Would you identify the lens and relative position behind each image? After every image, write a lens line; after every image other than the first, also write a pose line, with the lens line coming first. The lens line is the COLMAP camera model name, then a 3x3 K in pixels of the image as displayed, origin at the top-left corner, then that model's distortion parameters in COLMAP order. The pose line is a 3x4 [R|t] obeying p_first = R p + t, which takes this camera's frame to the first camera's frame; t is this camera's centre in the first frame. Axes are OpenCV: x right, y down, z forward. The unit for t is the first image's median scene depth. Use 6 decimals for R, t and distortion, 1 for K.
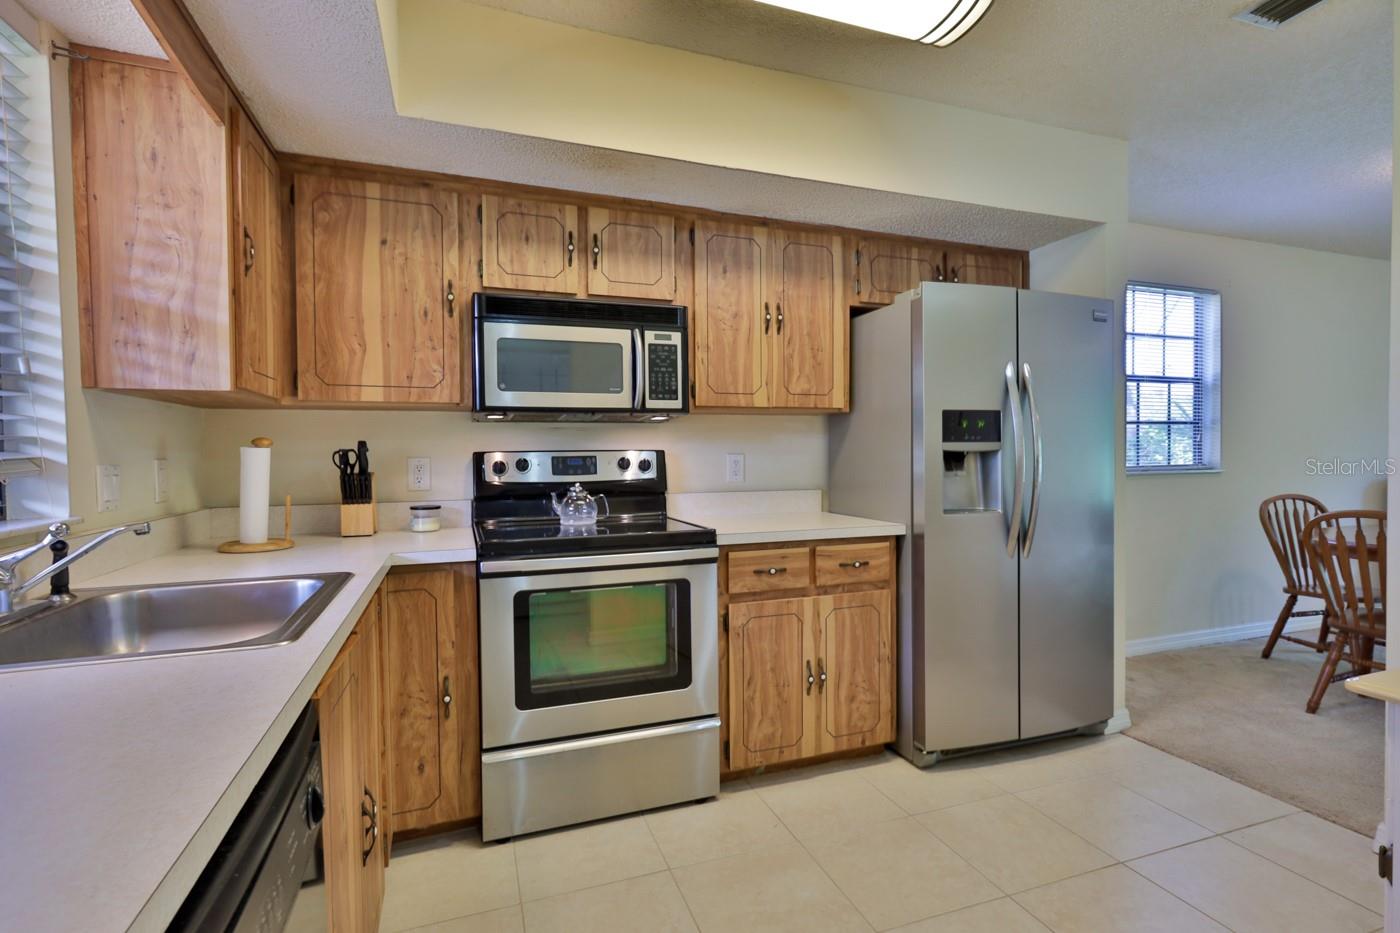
lens RADIAL K [[667.4, 0, 700.0], [0, 667.4, 466.5], [0, 0, 1]] dist [-0.004669, 0.000213]
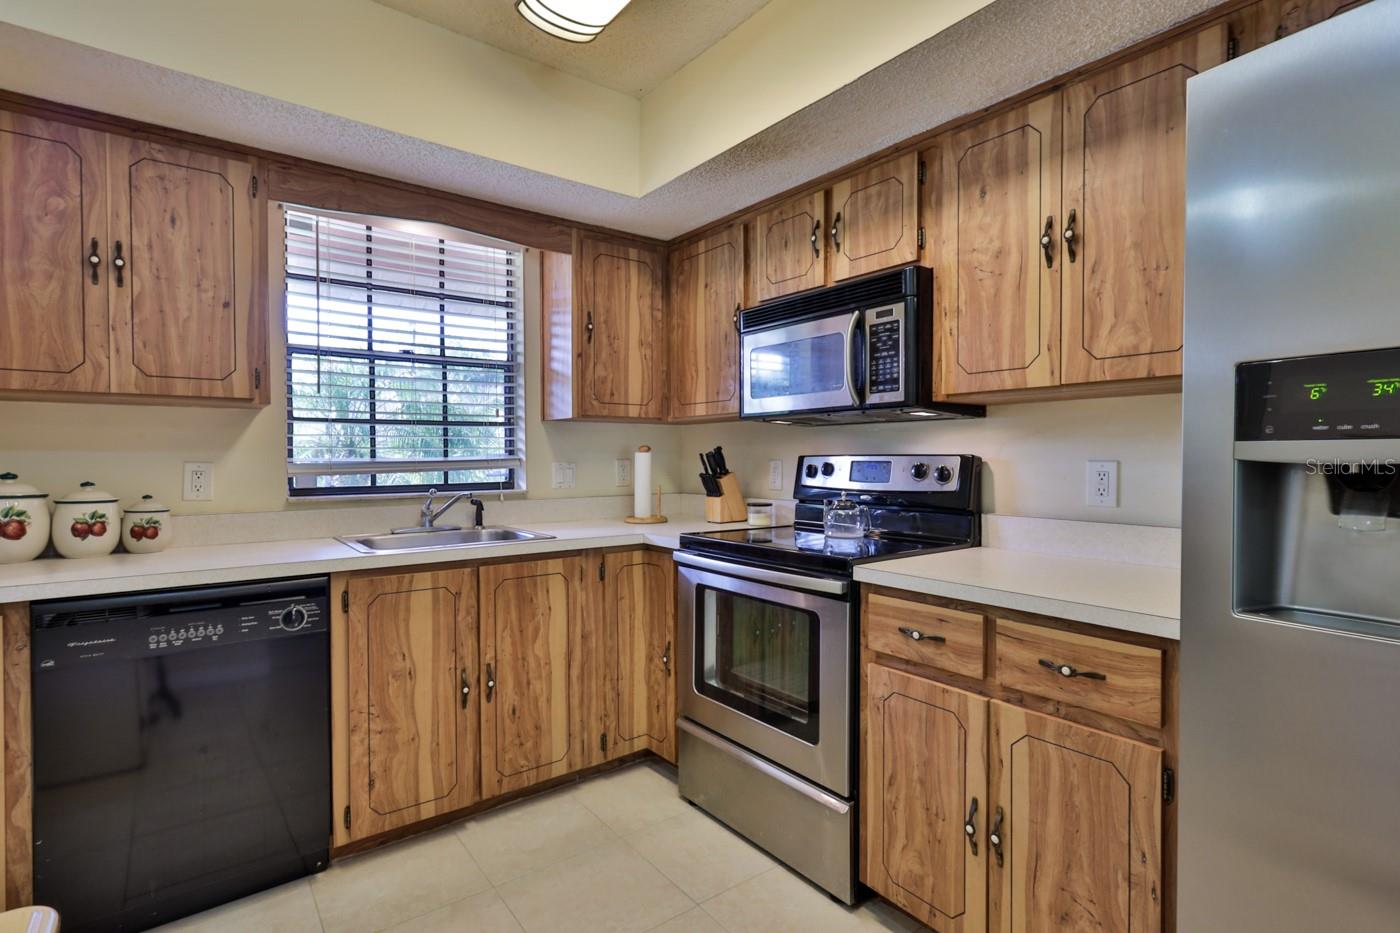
lens RADIAL K [[685.8, 0, 700.0], [0, 685.8, 466.5], [0, 0, 1]] dist [0.001064, -0.000138]
pose [[0.299935, 0.022518, -0.953694, 0.665568], [-0.020419, 0.999644, 0.017181, -0.020707], [0.953741, 0.014320, 0.300288, 0.547798]]
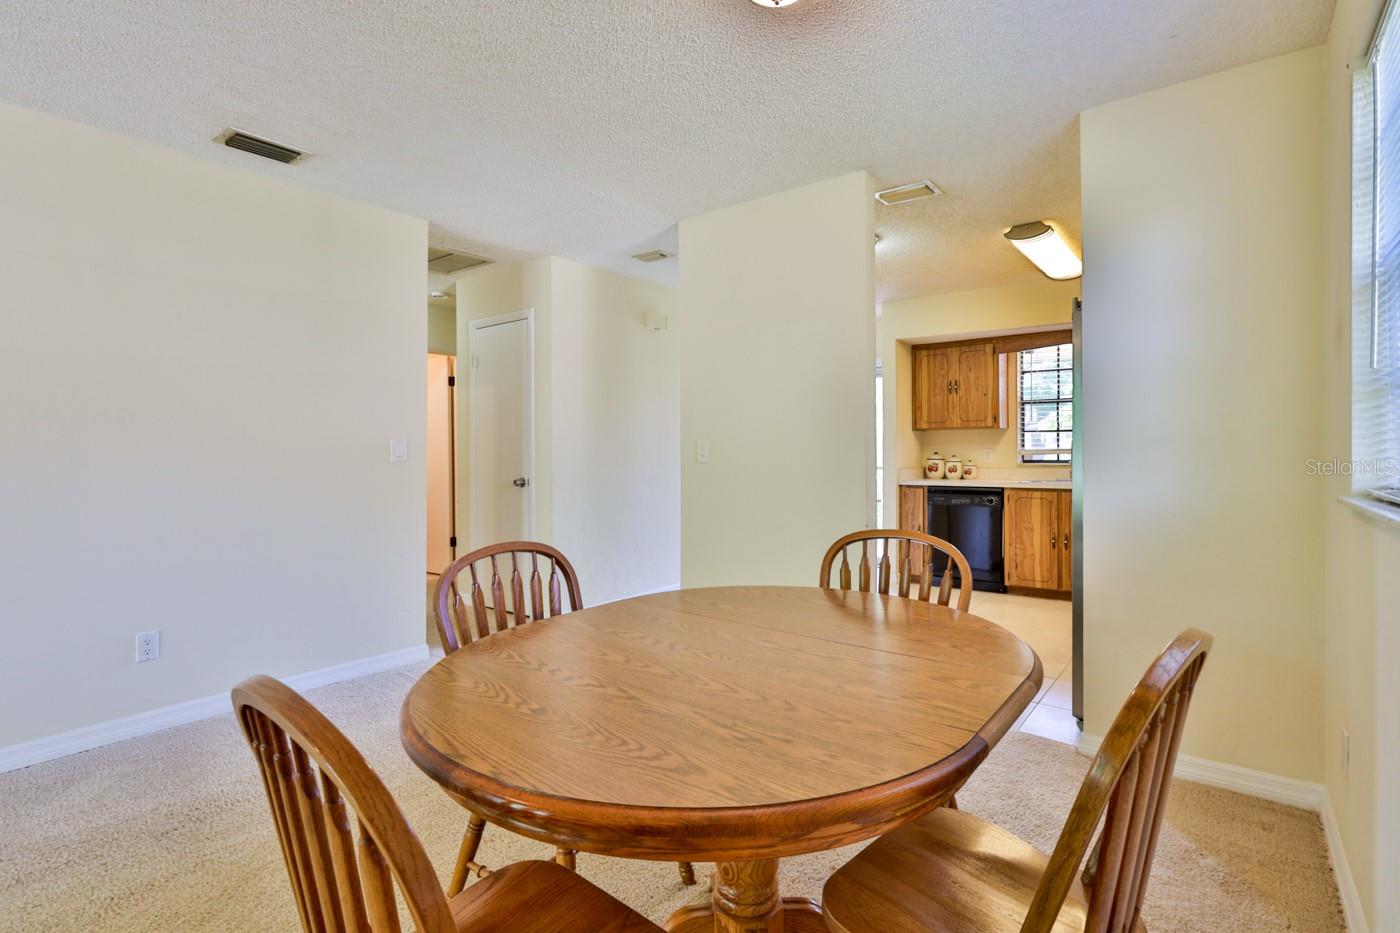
lens RADIAL K [[682.4, 0, 703.8], [0, 682.4, 451.1], [0, 0, 1]] dist [-0.001951, 0.000002]
pose [[-0.842849, 0.014106, -0.537965, 1.821224], [0.002135, 0.999736, 0.022870, -0.049039], [0.538145, 0.018128, -0.842657, 1.738526]]
